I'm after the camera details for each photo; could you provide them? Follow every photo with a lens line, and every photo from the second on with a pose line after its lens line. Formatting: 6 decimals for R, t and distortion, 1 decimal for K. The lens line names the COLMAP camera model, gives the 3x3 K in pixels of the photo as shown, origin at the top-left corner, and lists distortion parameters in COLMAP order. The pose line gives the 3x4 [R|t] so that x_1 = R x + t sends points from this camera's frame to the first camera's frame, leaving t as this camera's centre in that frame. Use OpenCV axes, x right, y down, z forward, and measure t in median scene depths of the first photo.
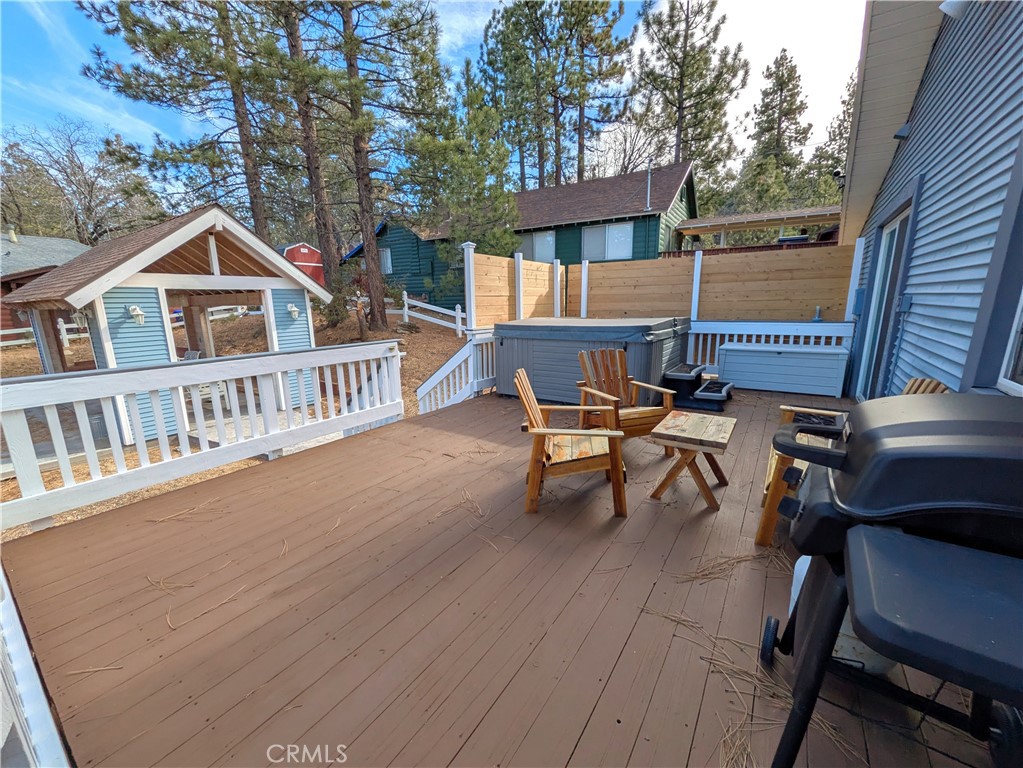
lens RADIAL K [[406.0, 0, 516.0], [0, 406.0, 382.6], [0, 0, 1]] dist [-0.005674, 0.000630]
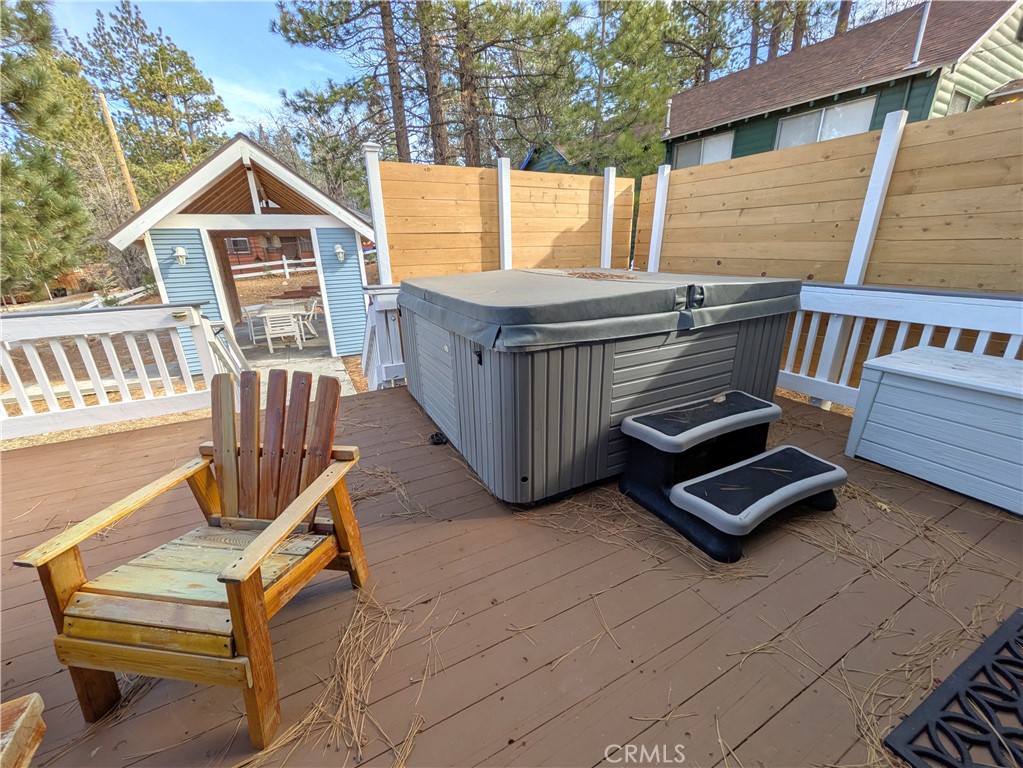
lens RADIAL K [[406.0, 0, 512.3], [0, 406.0, 387.2], [0, 0, 1]] dist [-0.005674, 0.000630]
pose [[0.876151, 0.160318, -0.454597, 0.318964], [-0.089814, 0.980852, 0.172806, -0.083565], [0.473596, -0.110575, 0.873773, 0.407937]]
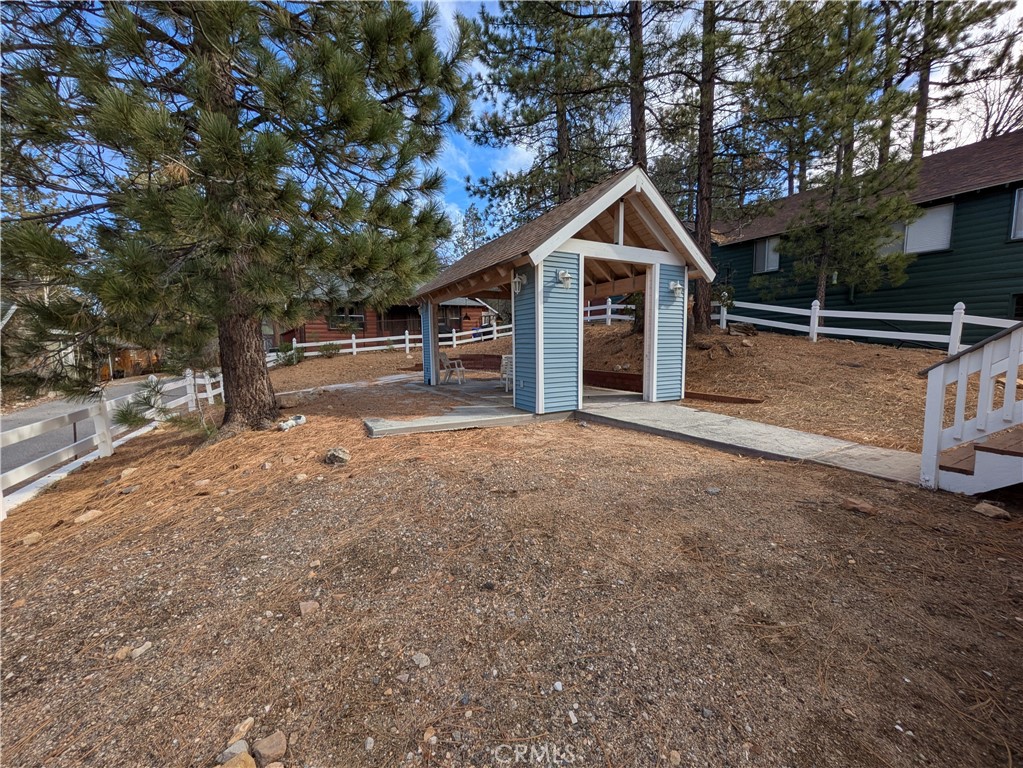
lens RADIAL K [[406.0, 0, 511.7], [0, 406.0, 387.7], [0, 0, 1]] dist [-0.005674, 0.000630]
pose [[0.883145, 0.056897, -0.465637, -0.526493], [-0.096992, 0.993316, -0.062583, 0.150150], [0.458964, 0.100433, 0.882760, 0.093832]]
